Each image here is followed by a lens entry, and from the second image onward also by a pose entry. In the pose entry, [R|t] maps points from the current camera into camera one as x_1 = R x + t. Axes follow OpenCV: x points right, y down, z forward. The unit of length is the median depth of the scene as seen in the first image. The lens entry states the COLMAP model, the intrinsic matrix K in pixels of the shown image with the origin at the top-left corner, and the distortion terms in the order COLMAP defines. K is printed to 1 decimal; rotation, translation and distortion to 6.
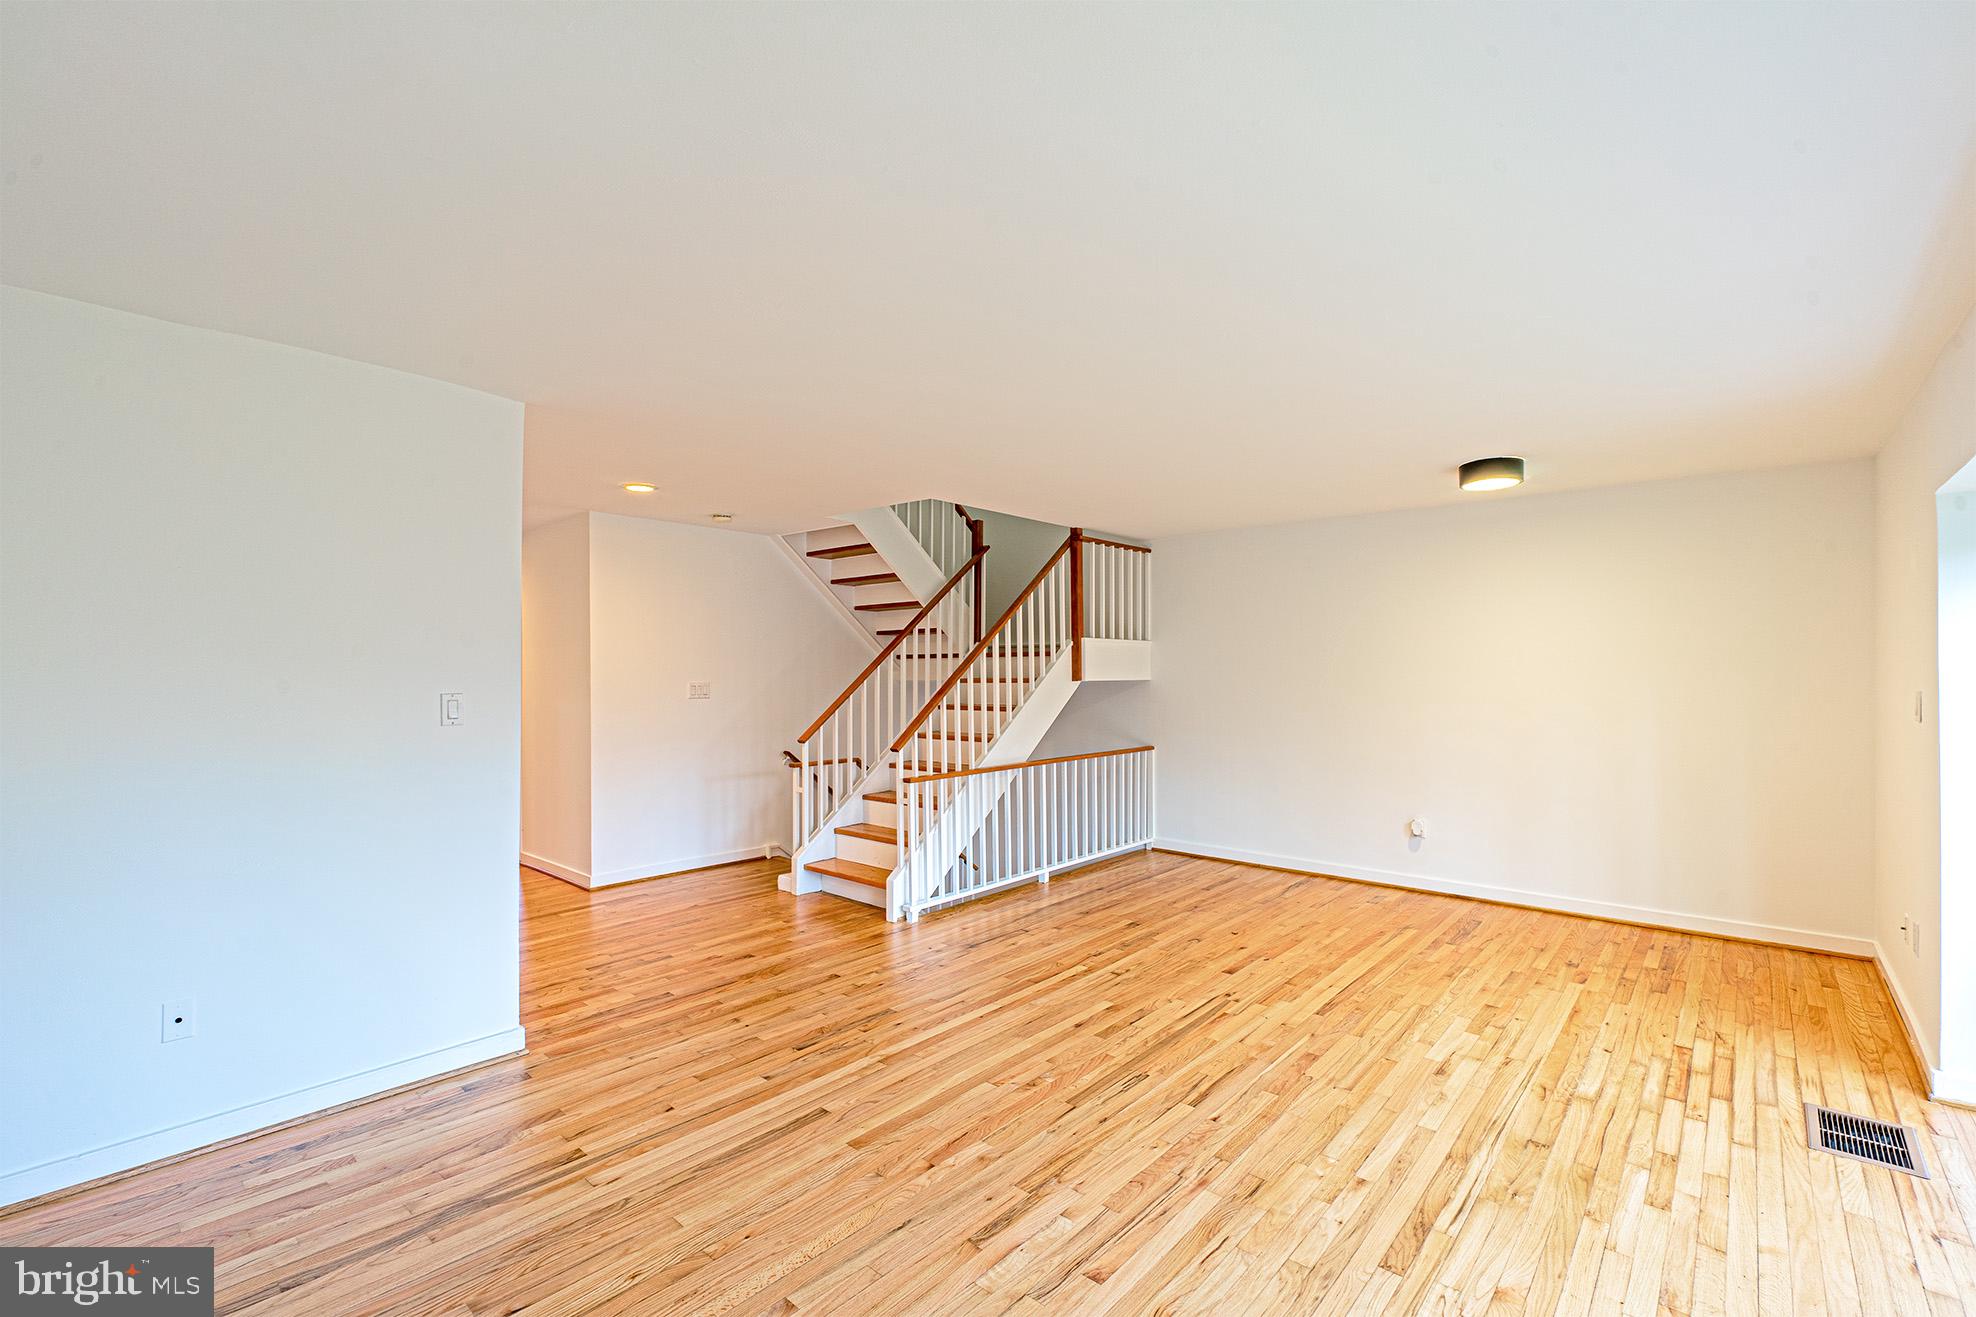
lens RADIAL K [[862.5, 0, 981.2], [0, 862.5, 653.1], [0, 0, 1]] dist [-0.007226, -0.000074]
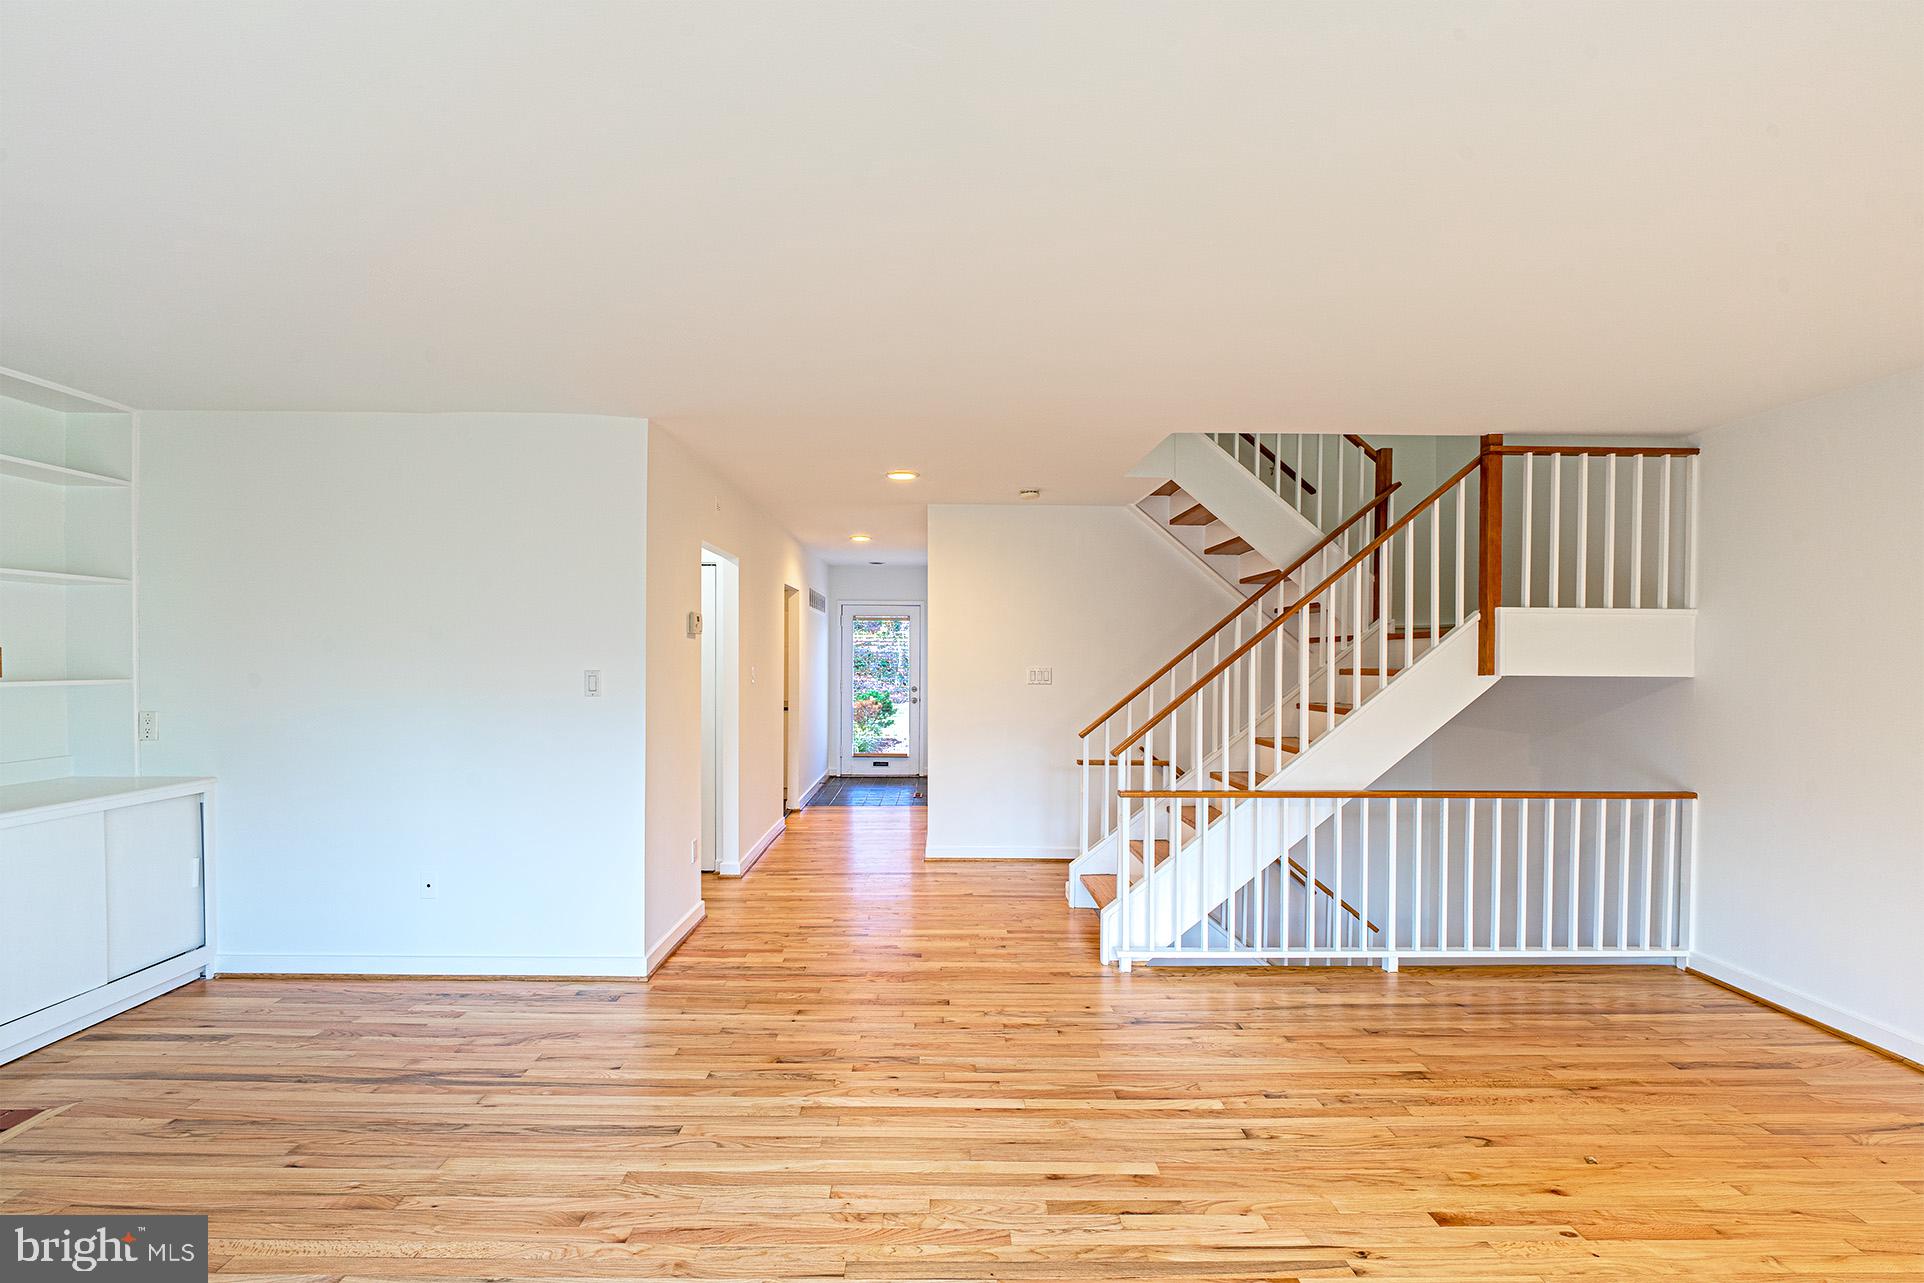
lens RADIAL K [[853.0, 0, 944.6], [0, 853.0, 661.0], [0, 0, 1]] dist [-0.007177, -0.000225]
pose [[0.670407, 0.010841, -0.741914, 0.405430], [0.007608, 0.999740, 0.021483, 0.006538], [0.741955, -0.020047, 0.670150, 0.363939]]
